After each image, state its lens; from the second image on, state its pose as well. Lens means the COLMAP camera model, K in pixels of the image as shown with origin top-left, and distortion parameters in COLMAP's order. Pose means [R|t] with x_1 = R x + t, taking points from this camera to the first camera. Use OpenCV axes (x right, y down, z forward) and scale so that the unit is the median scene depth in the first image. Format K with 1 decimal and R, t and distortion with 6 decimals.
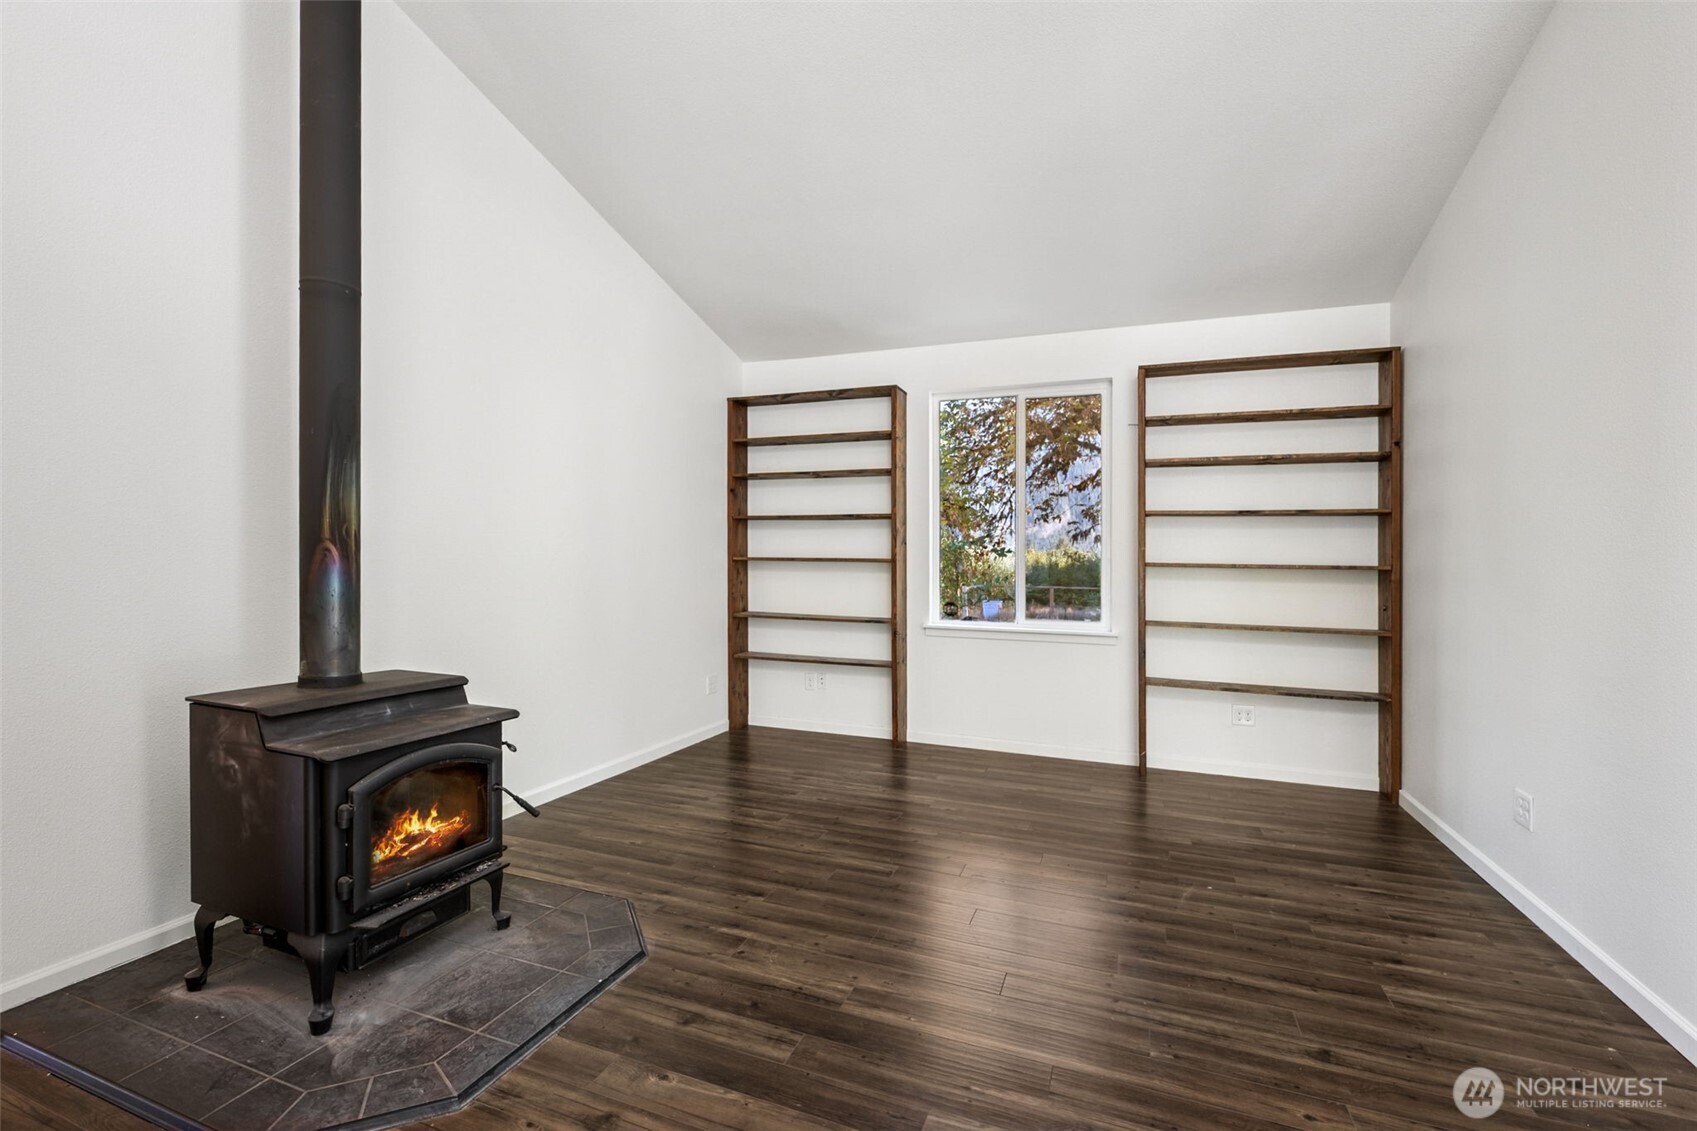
lens RADIAL K [[753.6, 0, 852.8], [0, 753.6, 576.9], [0, 0, 1]] dist [-0.004218, -0.000268]
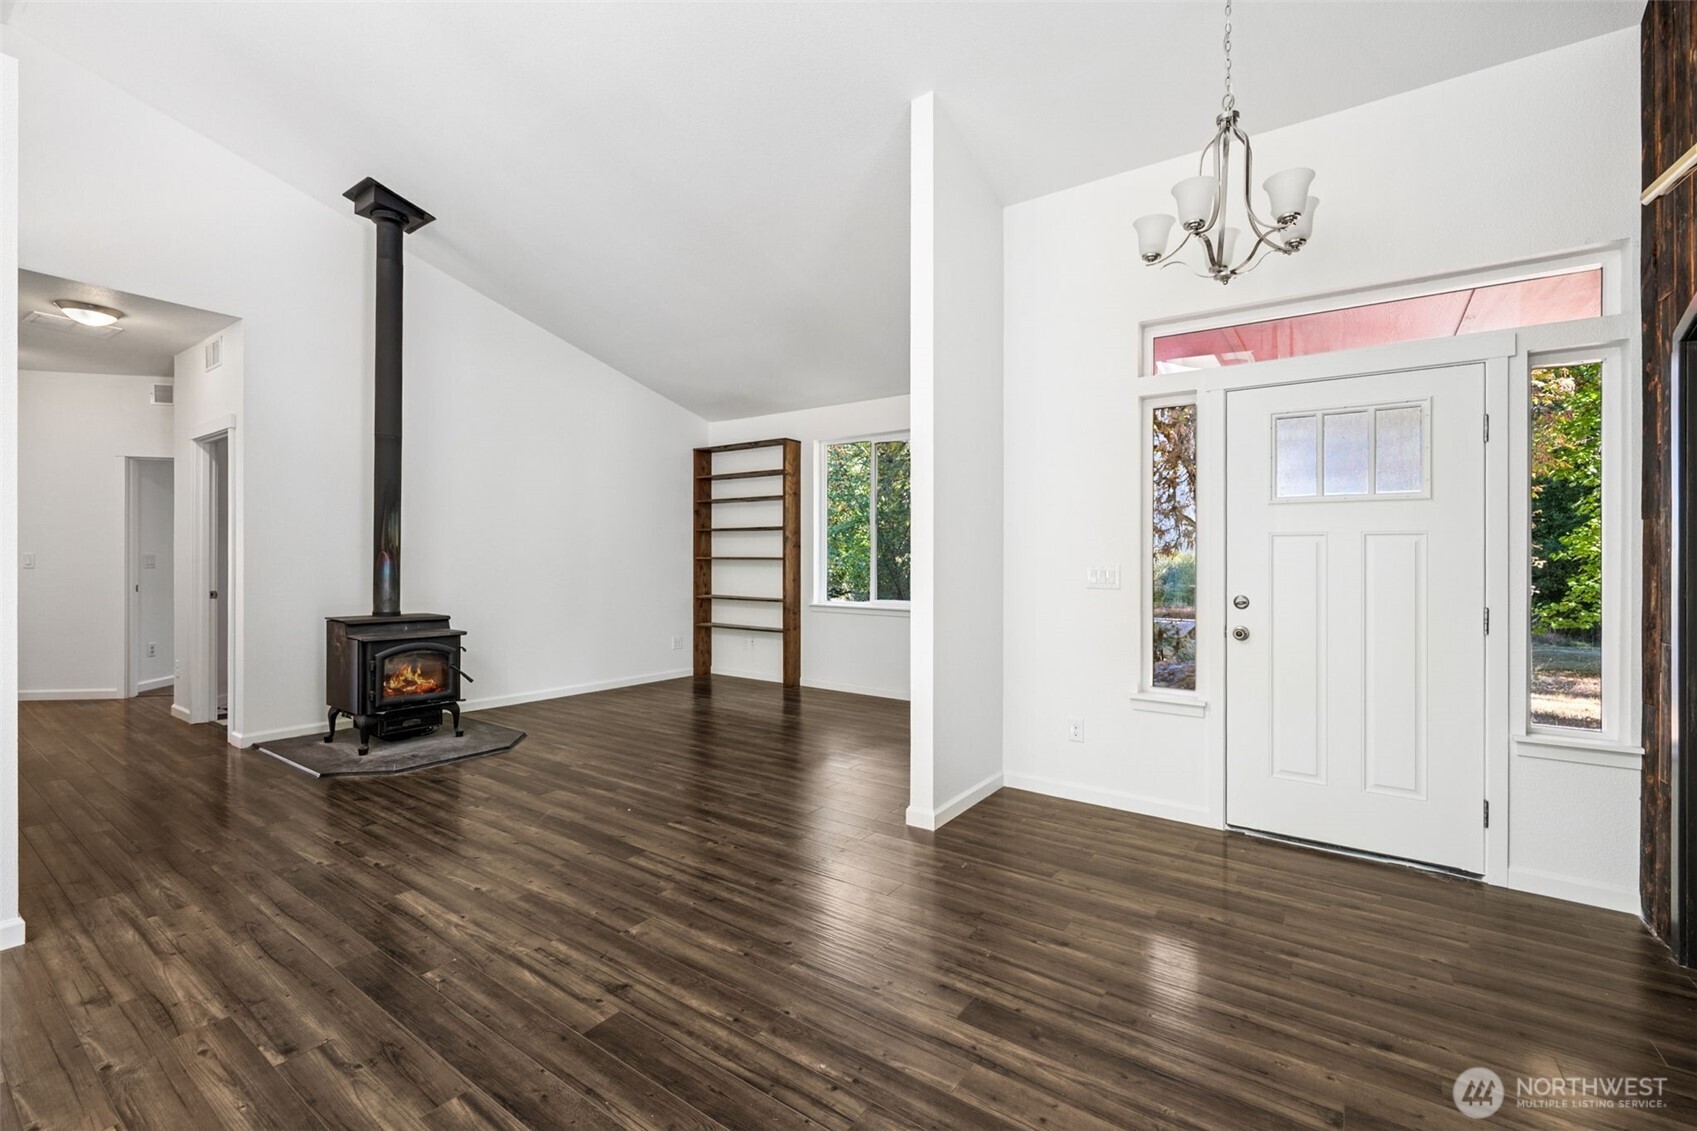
lens RADIAL K [[728.0, 0, 840.4], [0, 728.0, 562.3], [0, 0, 1]] dist [-0.004209, -0.000341]
pose [[0.969740, -0.006420, -0.244054, 0.486746], [0.001571, 0.999798, -0.020057, 0.013548], [0.244133, 0.019067, 0.969554, -0.323648]]
